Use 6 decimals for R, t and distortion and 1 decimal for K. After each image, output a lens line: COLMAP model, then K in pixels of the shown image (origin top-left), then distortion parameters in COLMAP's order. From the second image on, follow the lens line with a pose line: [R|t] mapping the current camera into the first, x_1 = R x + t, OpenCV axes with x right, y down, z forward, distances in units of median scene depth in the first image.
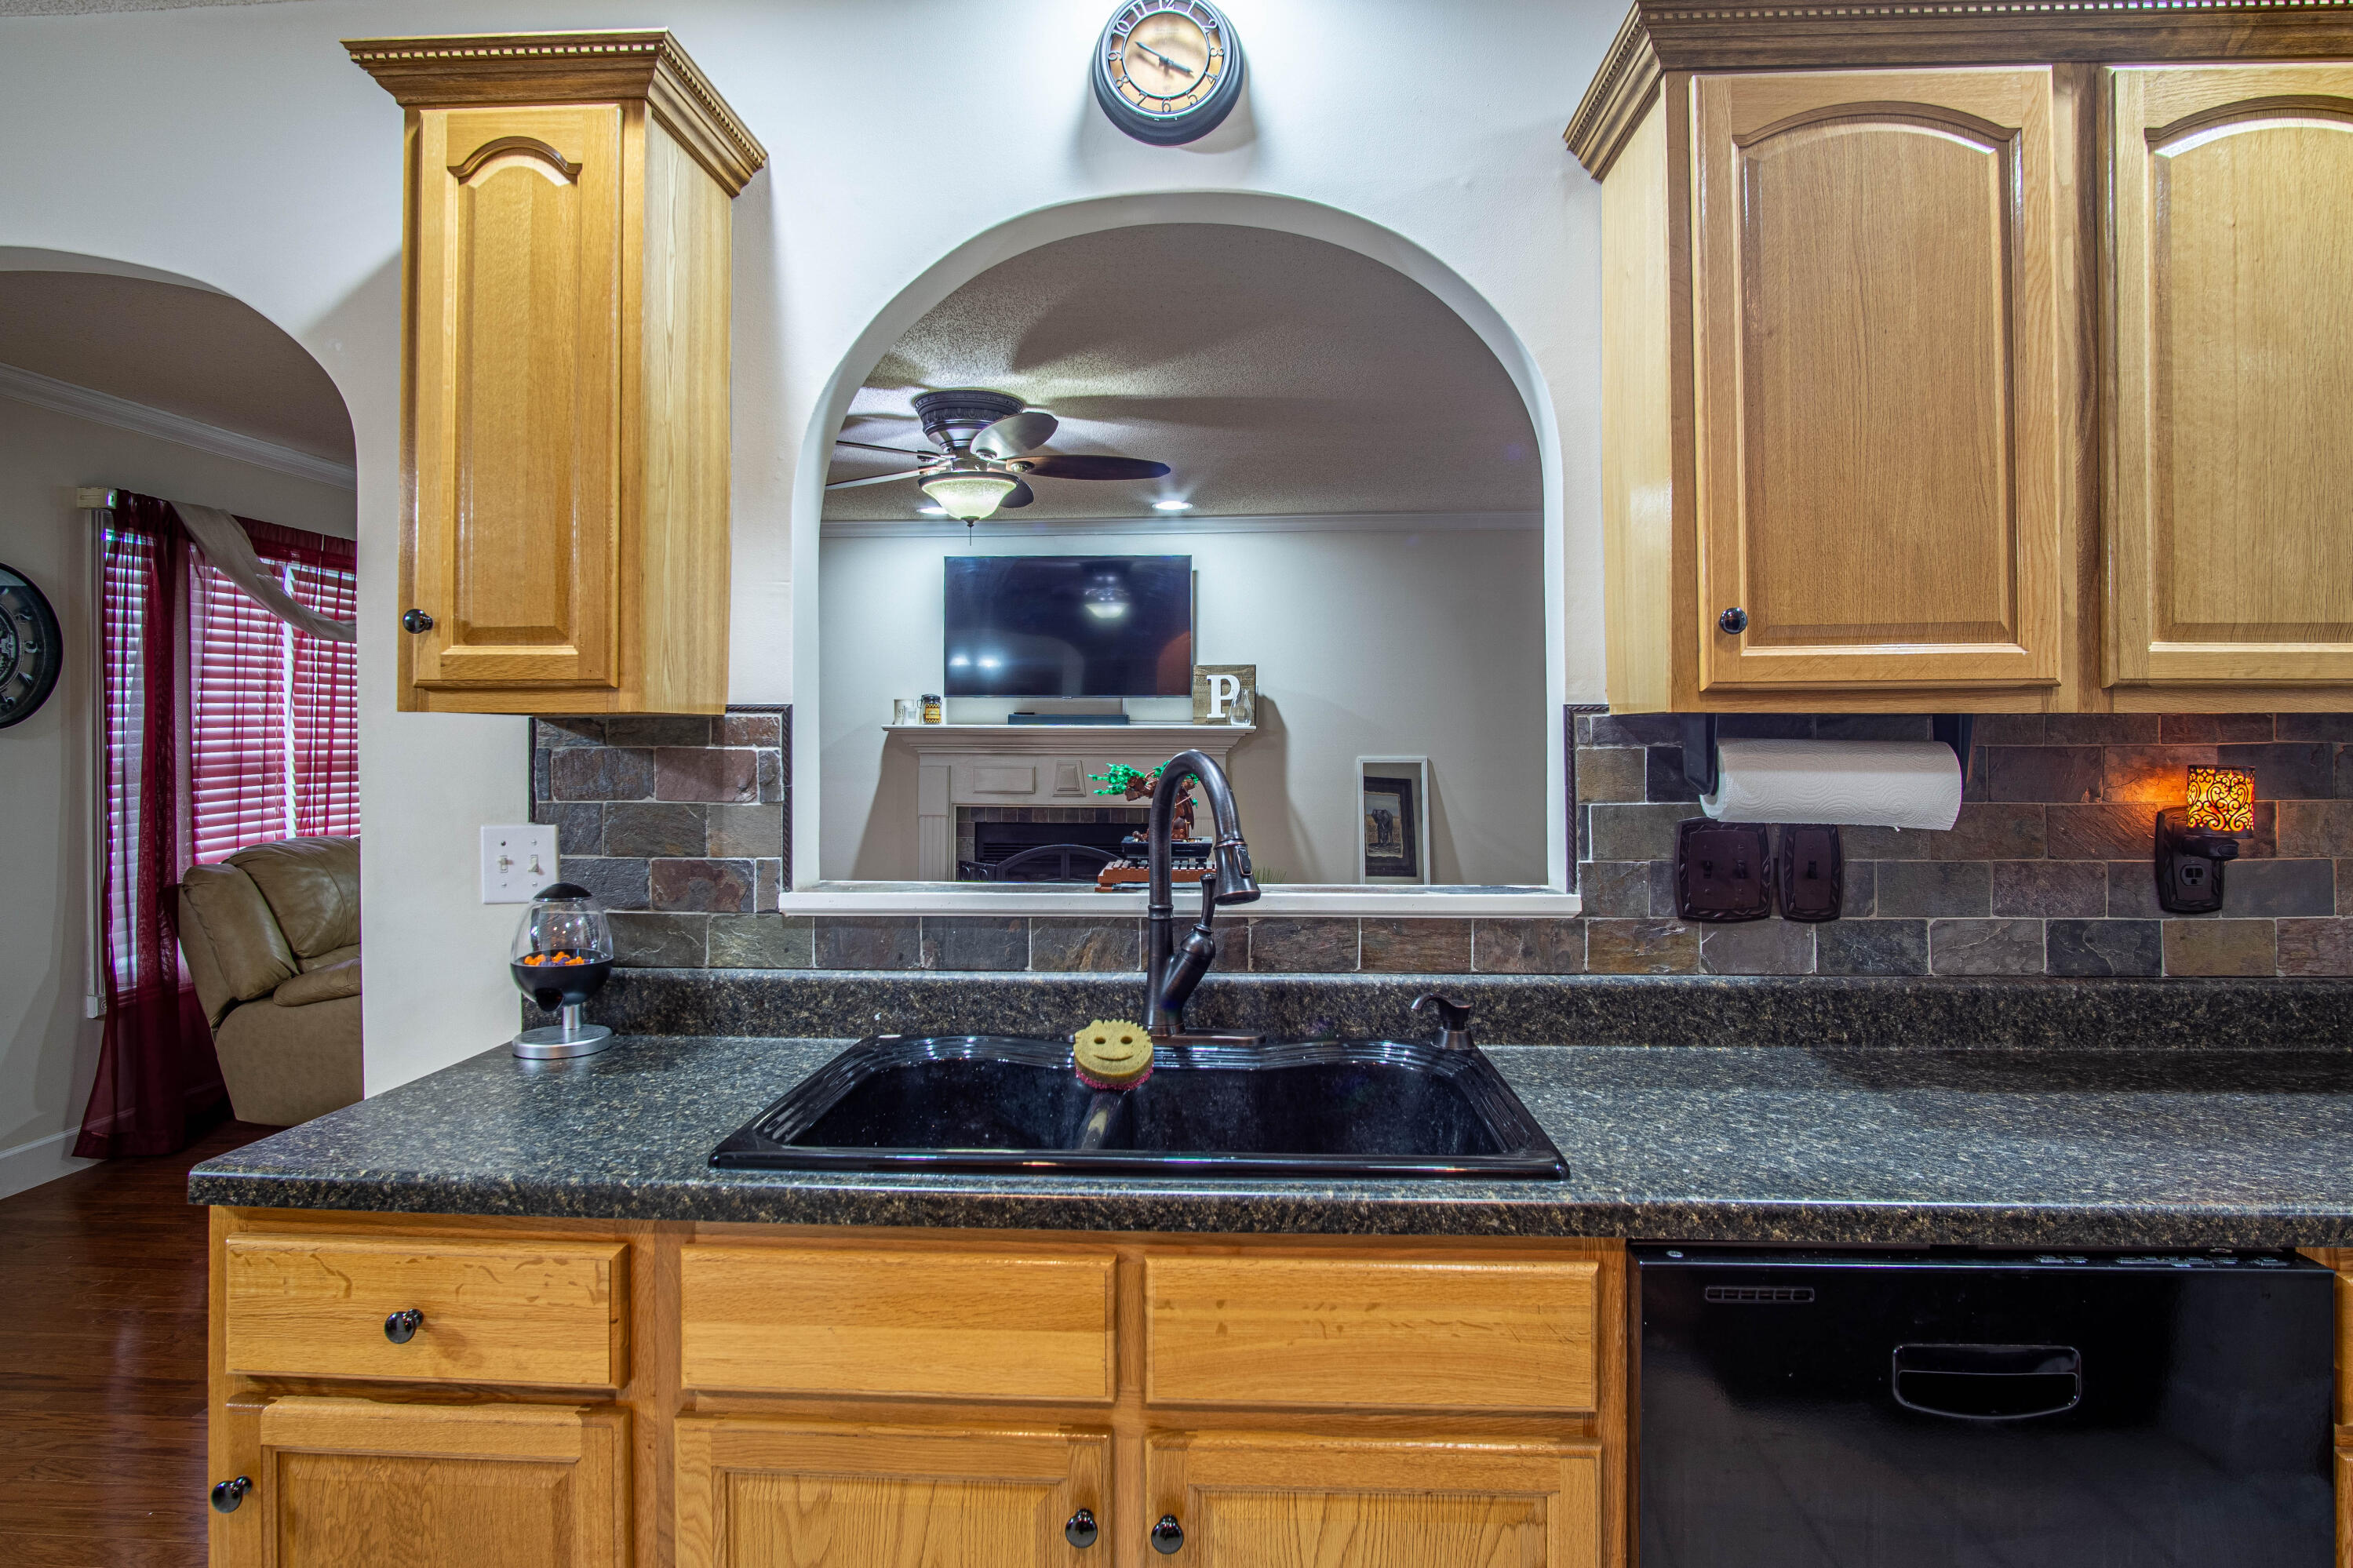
lens RADIAL K [[1314.2, 0, 1167.8], [0, 1314.2, 731.6], [0, 0, 1]] dist [-0.027961, 0.003421]
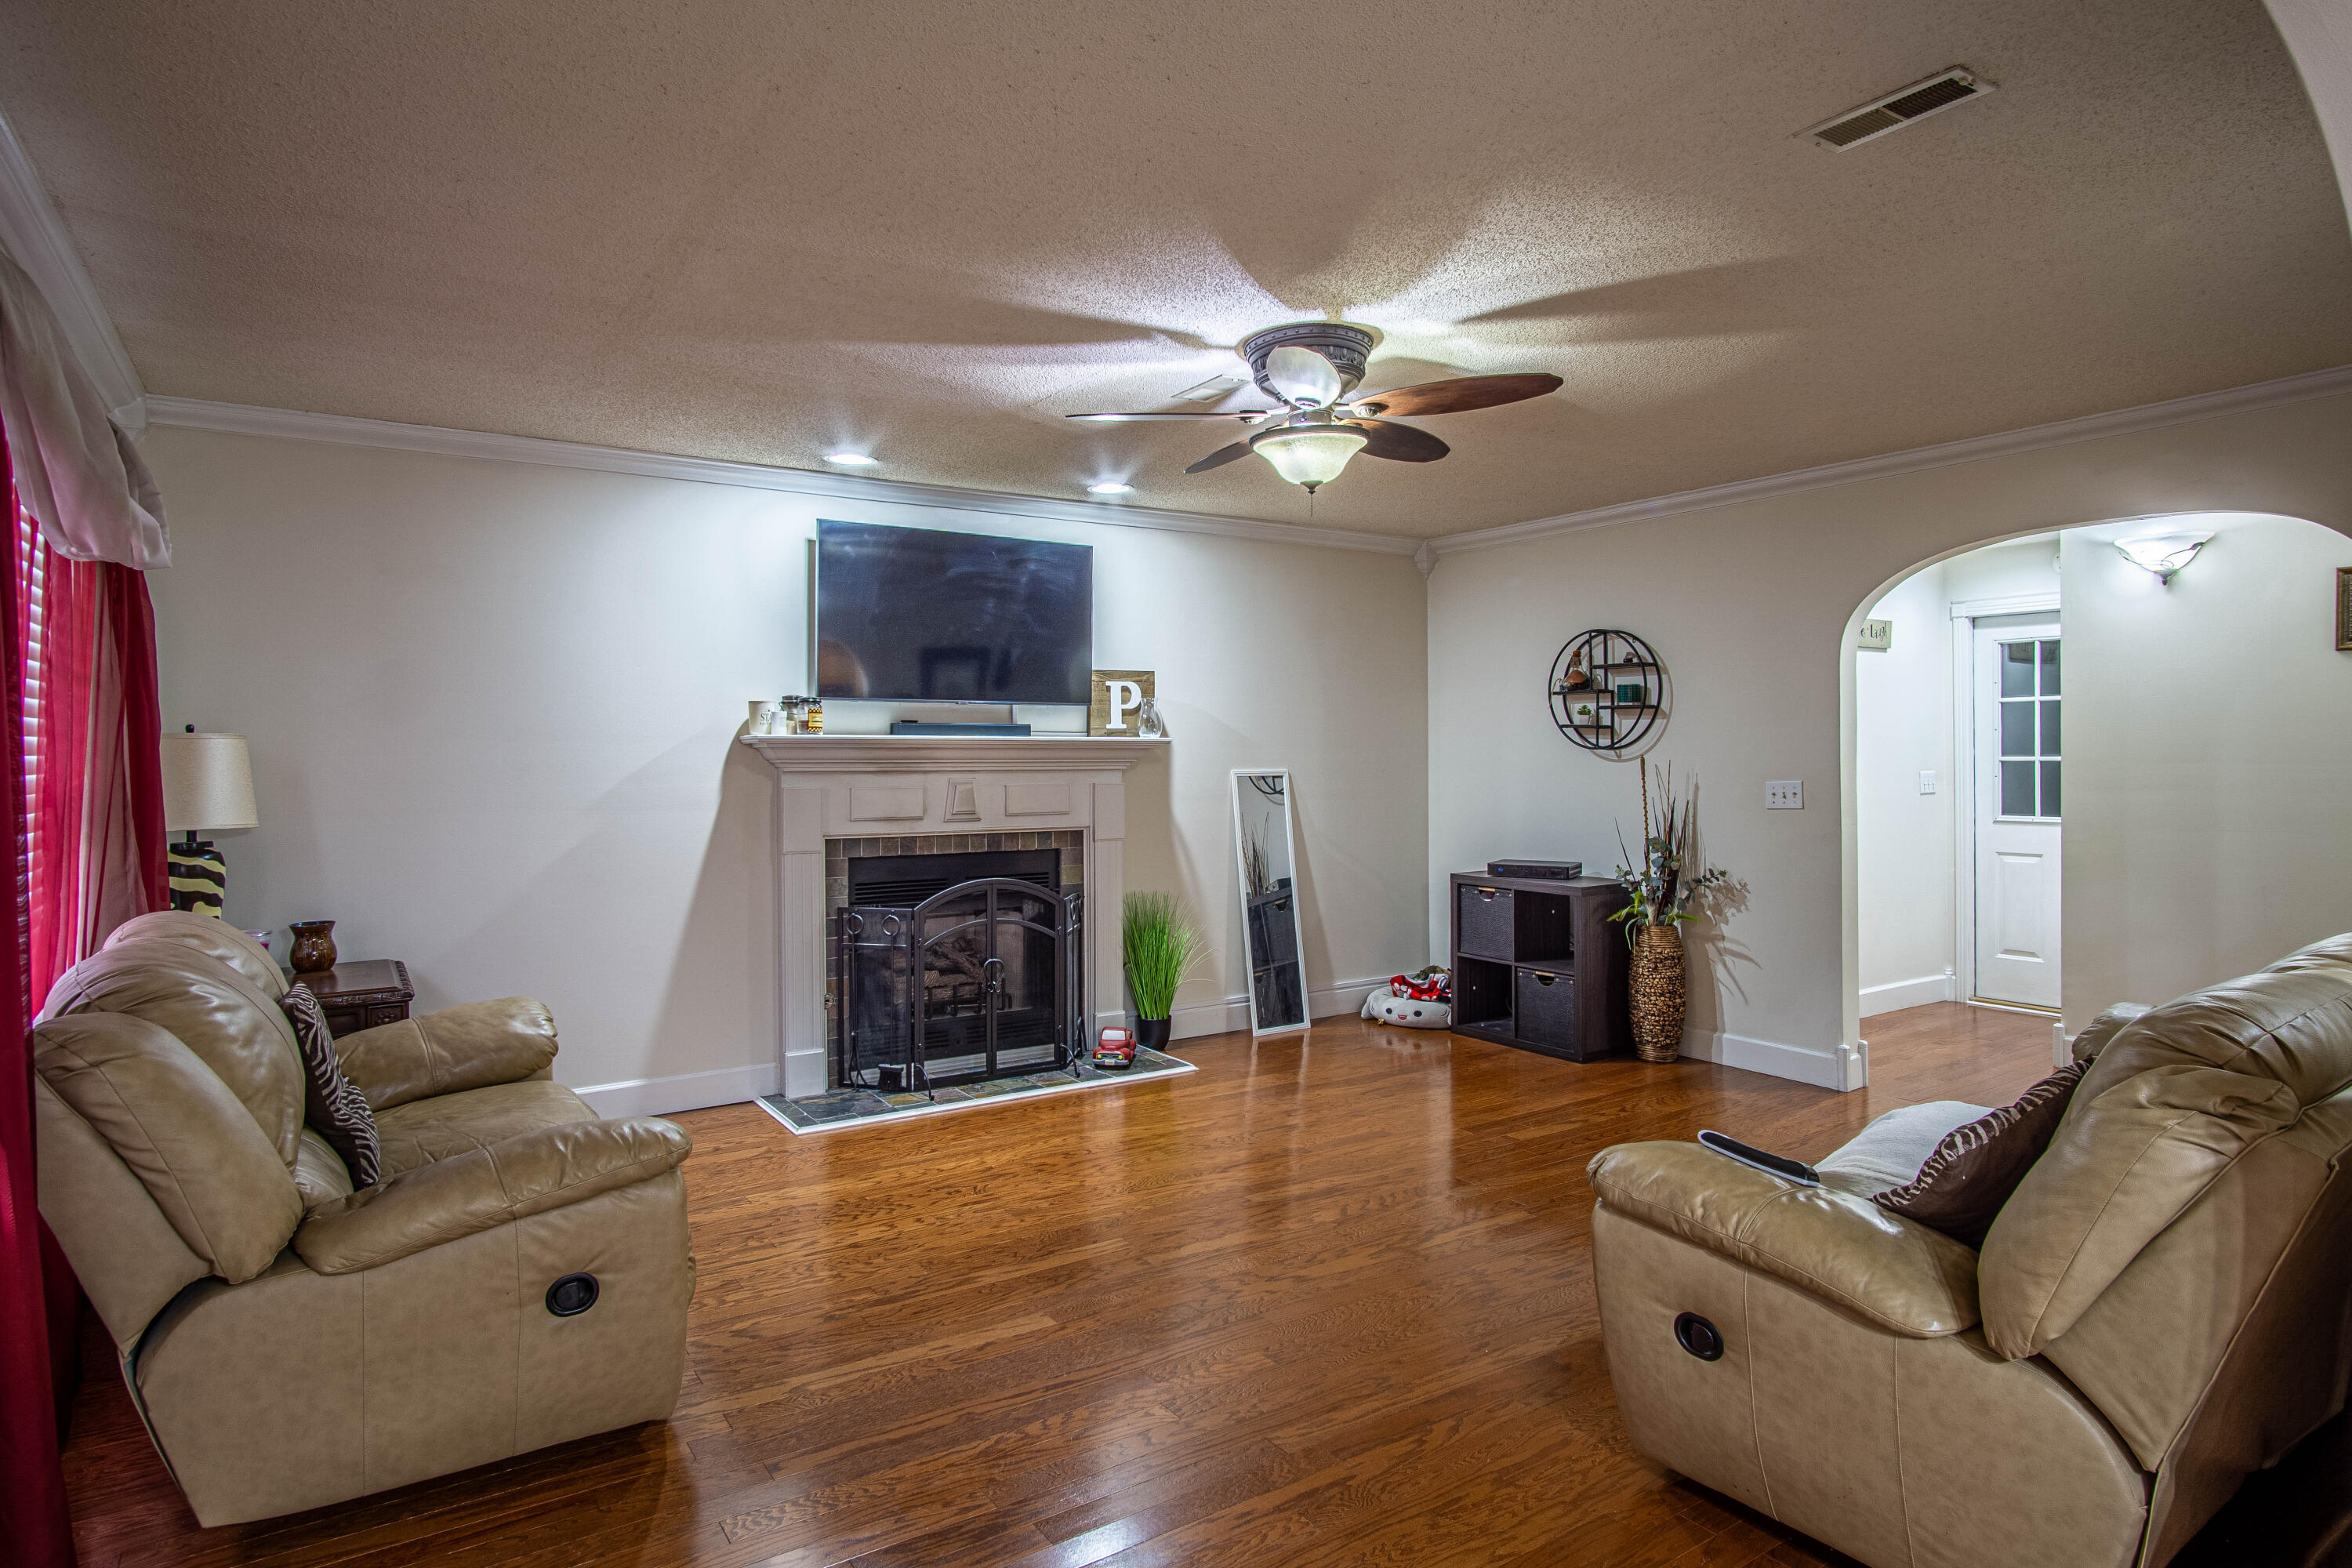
lens RADIAL K [[1303.6, 0, 1175.3], [0, 1303.6, 753.1], [0, 0, 1]] dist [-0.027600, -0.000272]
pose [[0.796146, -0.002814, 0.605098, -1.757371], [0.001064, 0.999994, 0.003250, 0.013200], [-0.605103, -0.001943, 0.796145, 0.966580]]
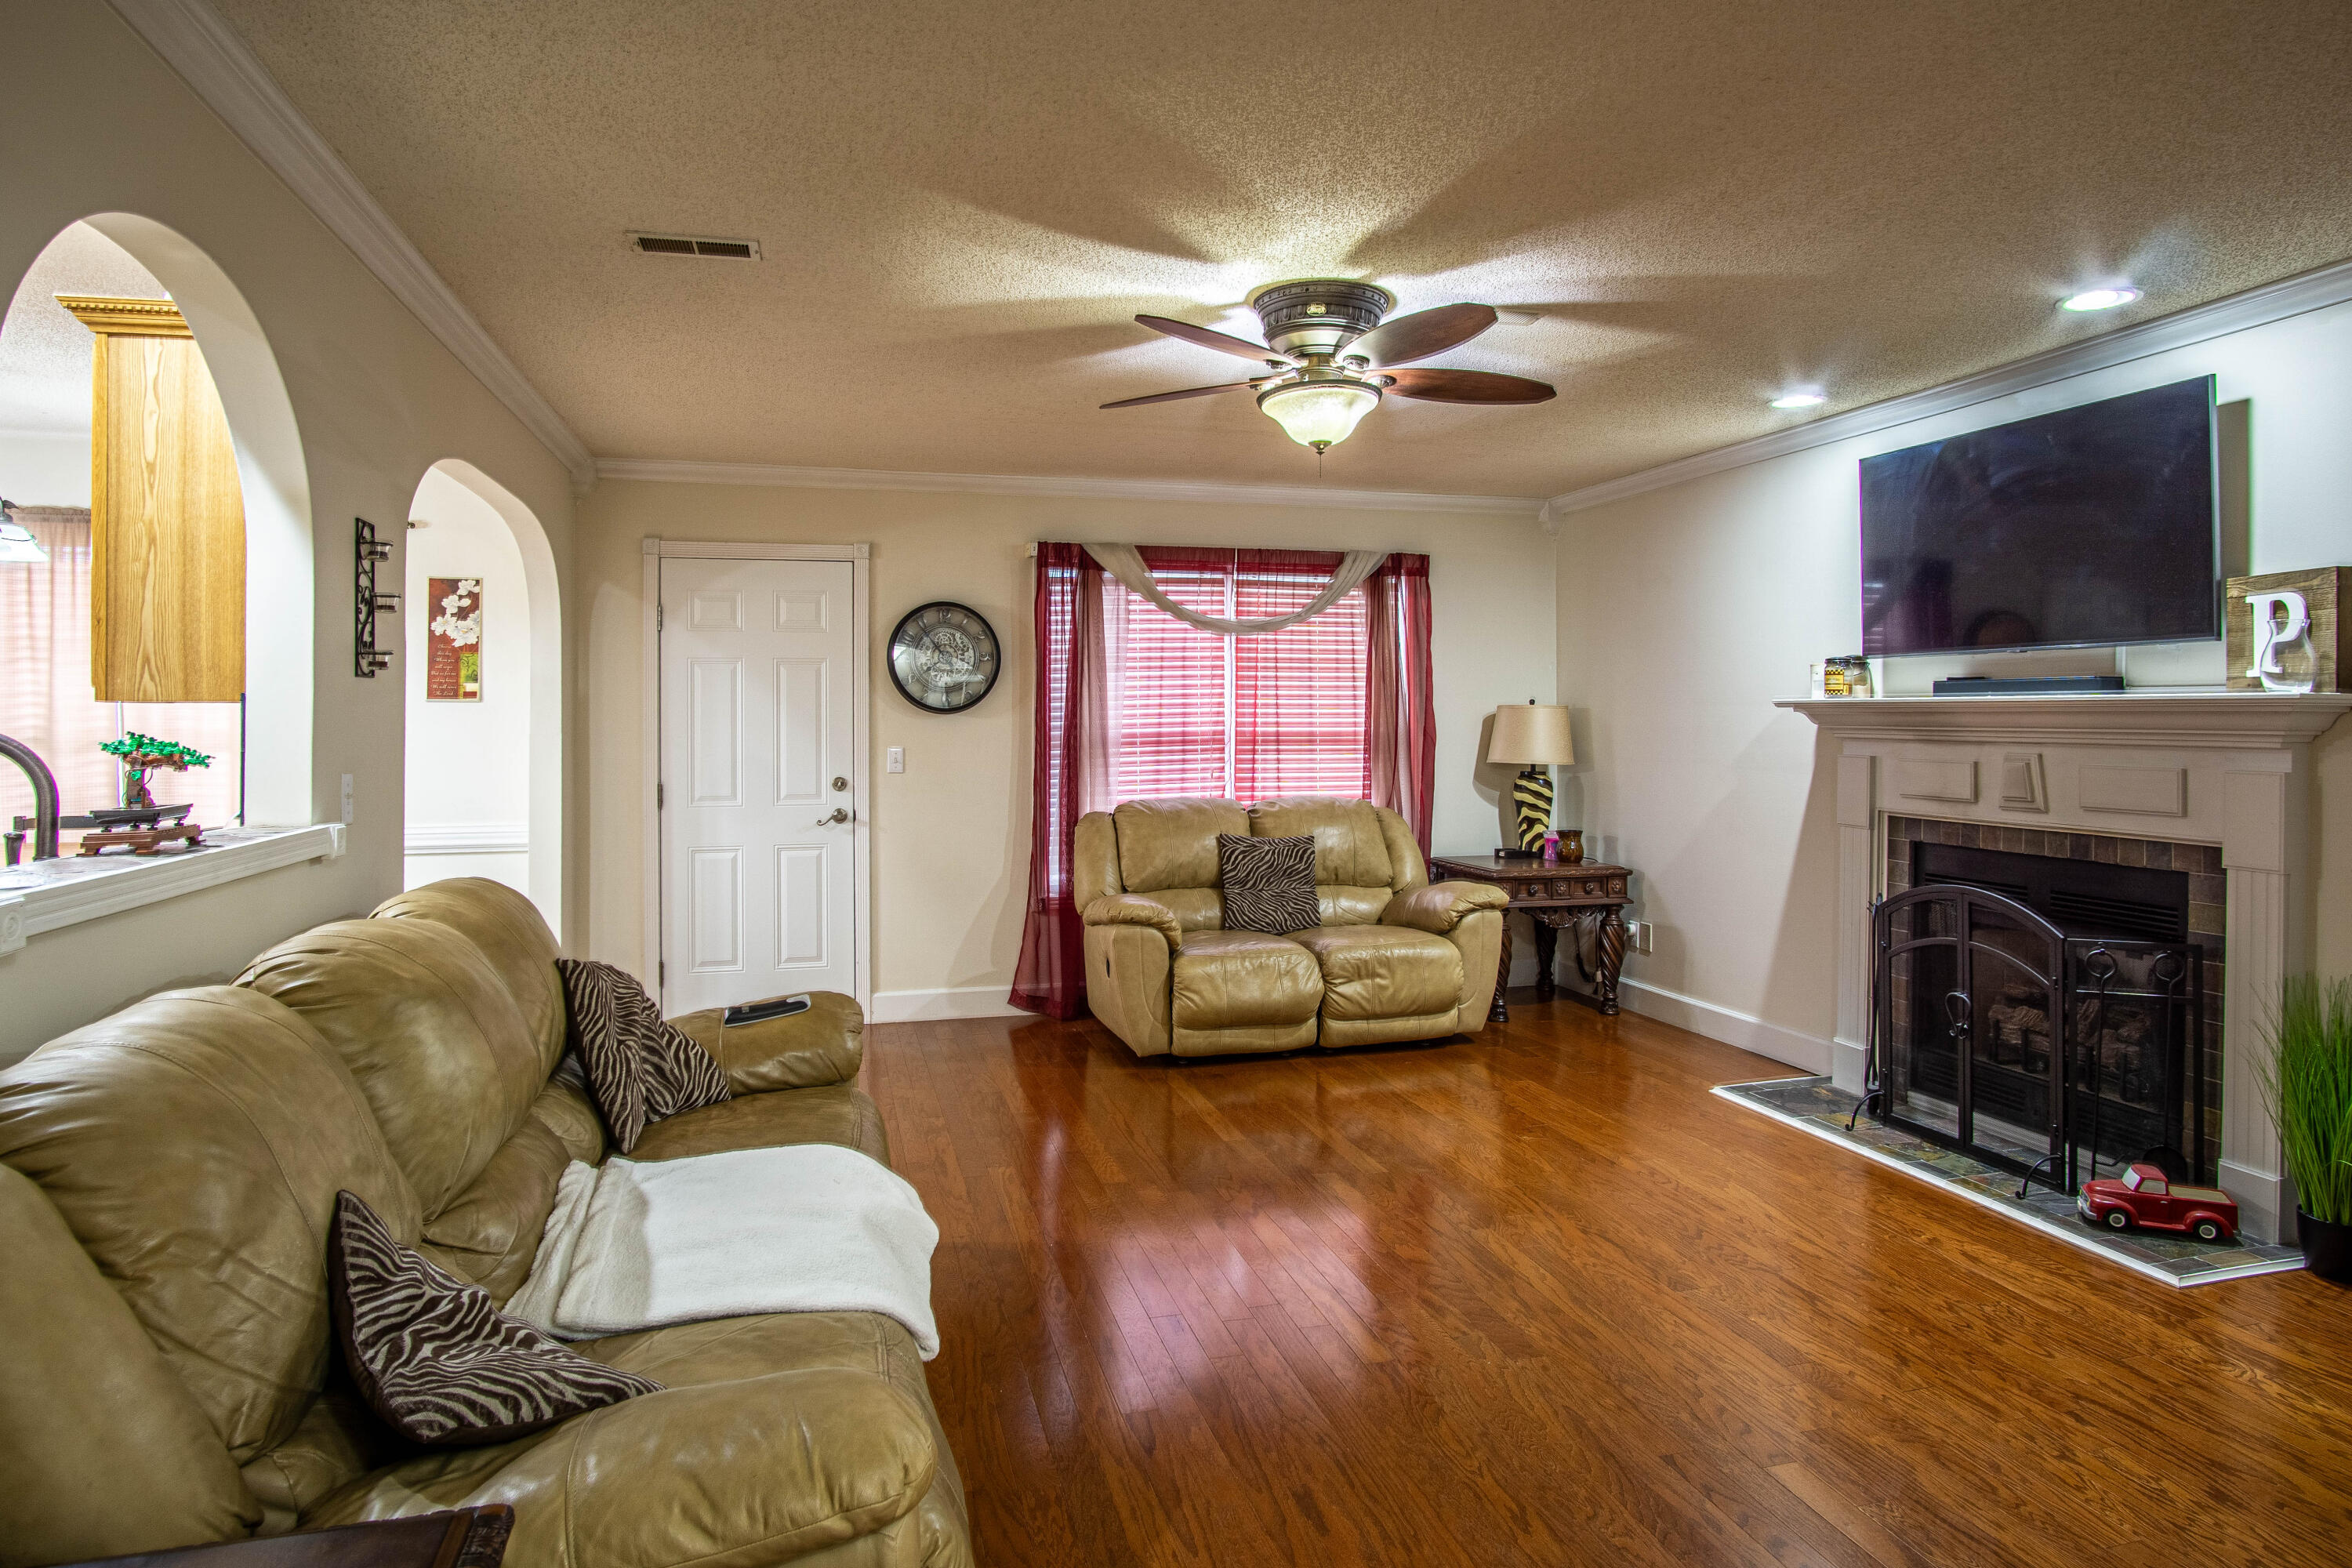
lens RADIAL K [[1330.7, 0, 1167.0], [0, 1330.7, 714.7], [0, 0, 1]] dist [-0.030339, 0.000756]
pose [[0.313511, -0.002284, -0.949582, 1.439199], [0.005446, 0.999985, -0.000607, 0.009058], [0.949569, -0.004981, 0.313519, 1.592333]]
